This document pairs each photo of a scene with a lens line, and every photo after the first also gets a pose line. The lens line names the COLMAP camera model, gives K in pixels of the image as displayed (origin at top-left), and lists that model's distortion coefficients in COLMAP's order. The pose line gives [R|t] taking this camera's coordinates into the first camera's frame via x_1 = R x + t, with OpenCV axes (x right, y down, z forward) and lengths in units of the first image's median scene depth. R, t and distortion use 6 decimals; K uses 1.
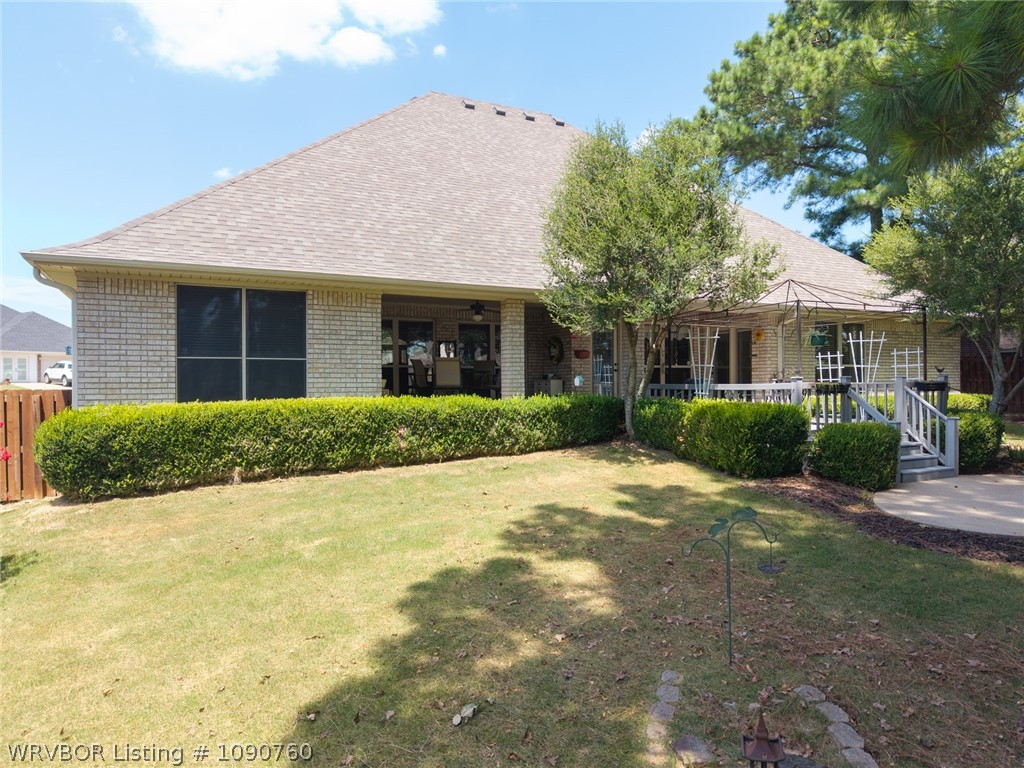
lens RADIAL K [[682.4, 0, 508.3], [0, 682.4, 382.8], [0, 0, 1]] dist [0.027572, -0.021865]
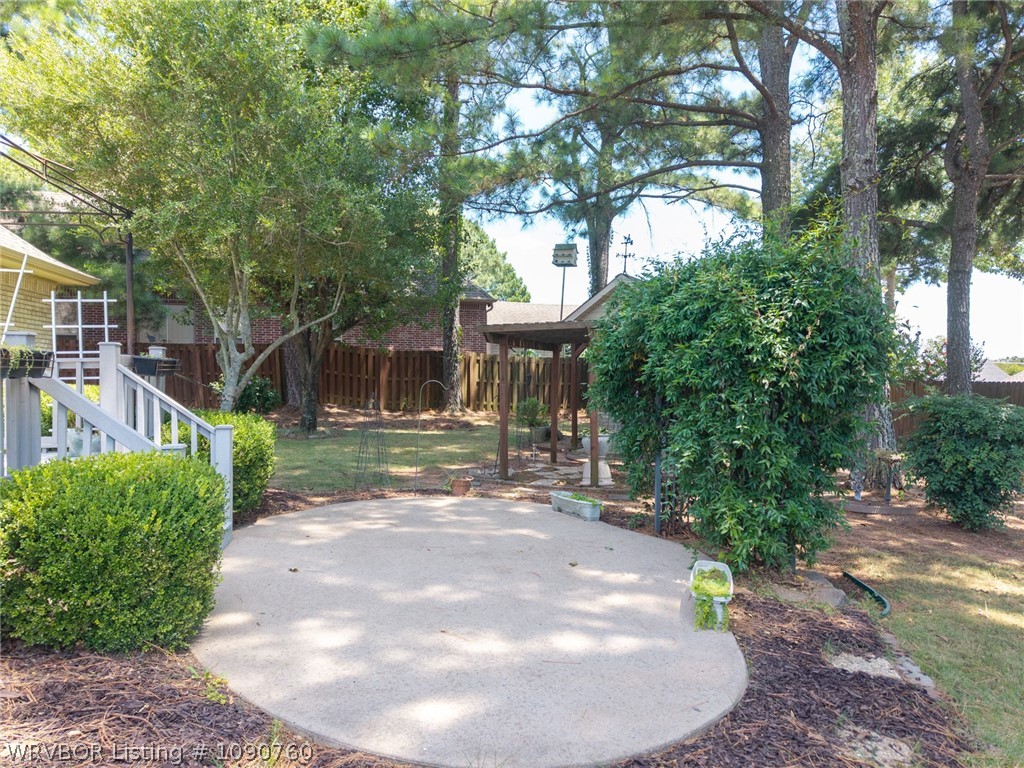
lens RADIAL K [[682.4, 0, 516.1], [0, 682.4, 387.4], [0, 0, 1]] dist [0.027572, -0.021865]
pose [[0.257752, -0.006984, 0.966186, 0.179740], [-0.007146, 0.999933, 0.009135, 0.013476], [-0.966185, -0.009259, 0.257685, 0.576106]]
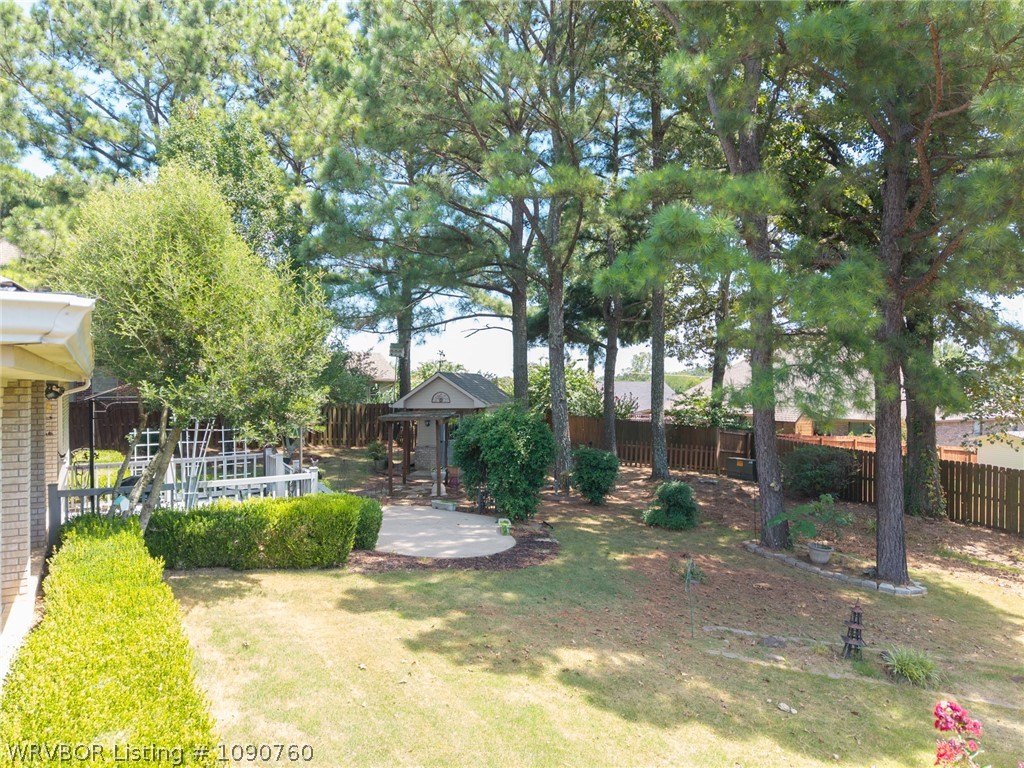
lens RADIAL K [[682.4, 0, 516.6], [0, 682.4, 376.6], [0, 0, 1]] dist [0.027572, -0.021865]
pose [[-0.098662, 0.011785, 0.995051, -0.631161], [-0.002849, 0.999922, -0.012126, -0.123750], [-0.995117, -0.004031, -0.098621, 0.664791]]
